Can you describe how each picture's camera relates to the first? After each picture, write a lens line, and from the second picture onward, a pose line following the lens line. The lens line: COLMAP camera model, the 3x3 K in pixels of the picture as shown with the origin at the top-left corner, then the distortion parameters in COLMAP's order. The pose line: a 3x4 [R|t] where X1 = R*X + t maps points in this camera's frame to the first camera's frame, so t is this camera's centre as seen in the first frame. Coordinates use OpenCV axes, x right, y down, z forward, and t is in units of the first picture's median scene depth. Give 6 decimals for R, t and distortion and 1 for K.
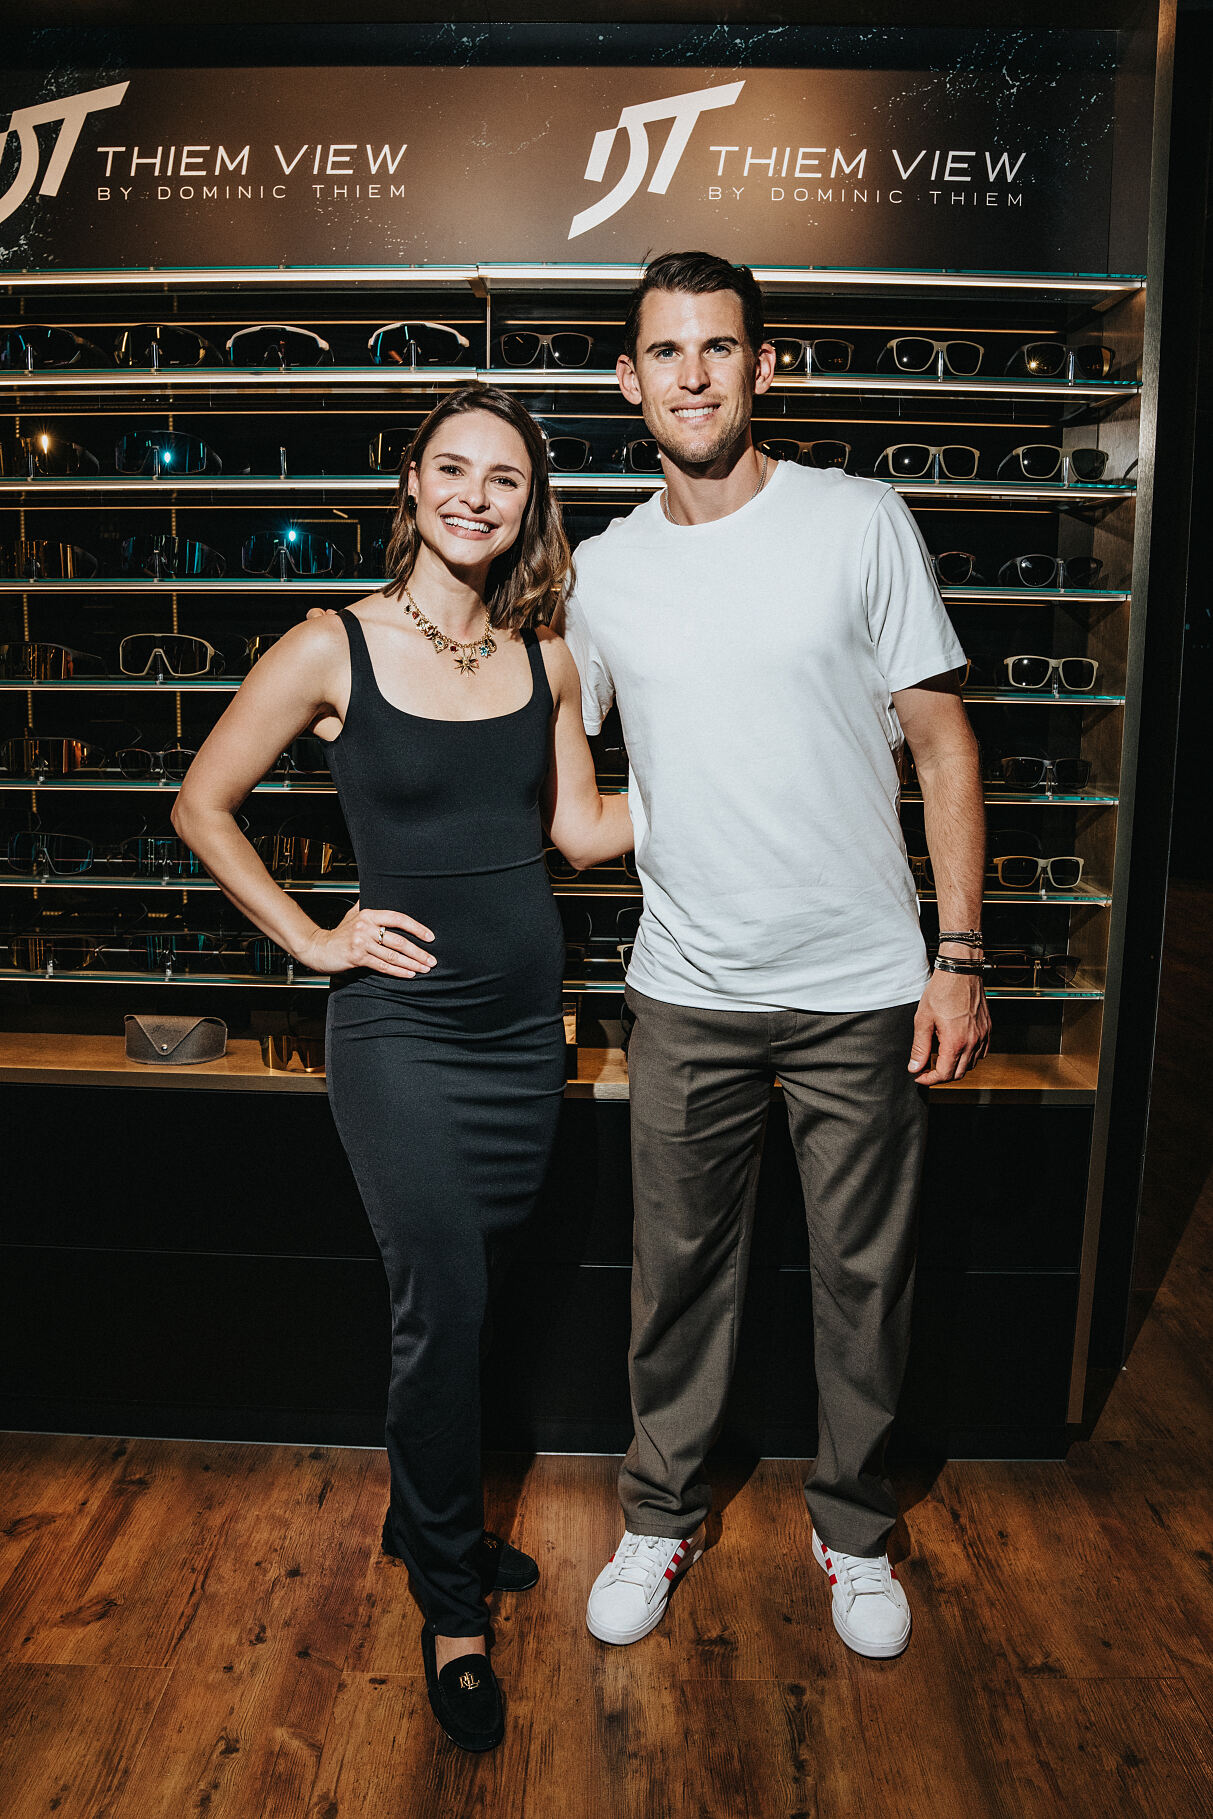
lens RADIAL K [[1485.2, 0, 579.5], [0, 1485.2, 874.4], [0, 0, 1]] dist [-0.142785, 0.109422]
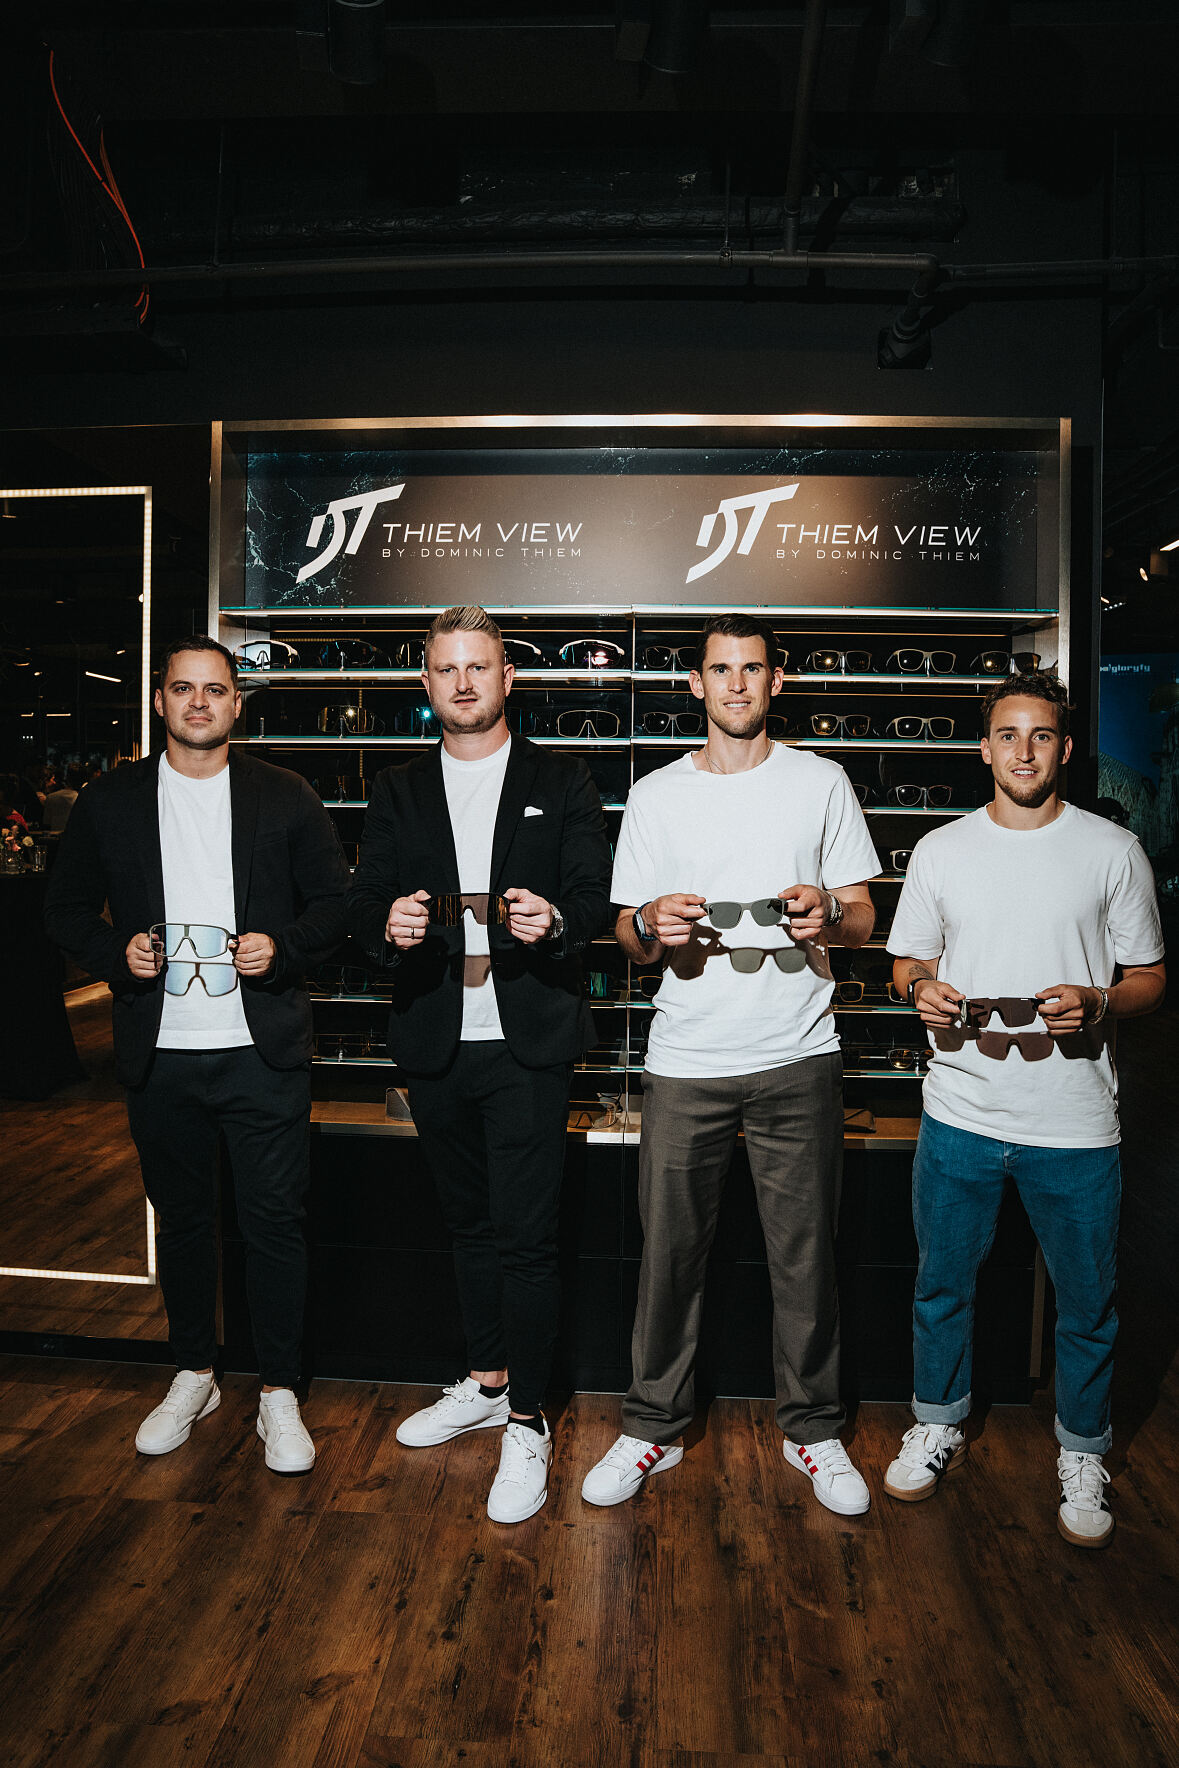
lens RADIAL K [[1223.7, 0, 595.1], [0, 1223.7, 869.4], [0, 0, 1]] dist [-0.126293, 0.090443]
pose [[0.999291, 0.002149, -0.037595, -0.057237], [-0.006213, 0.994095, -0.108331, 0.008078], [0.037140, 0.108488, 0.993404, -0.270346]]
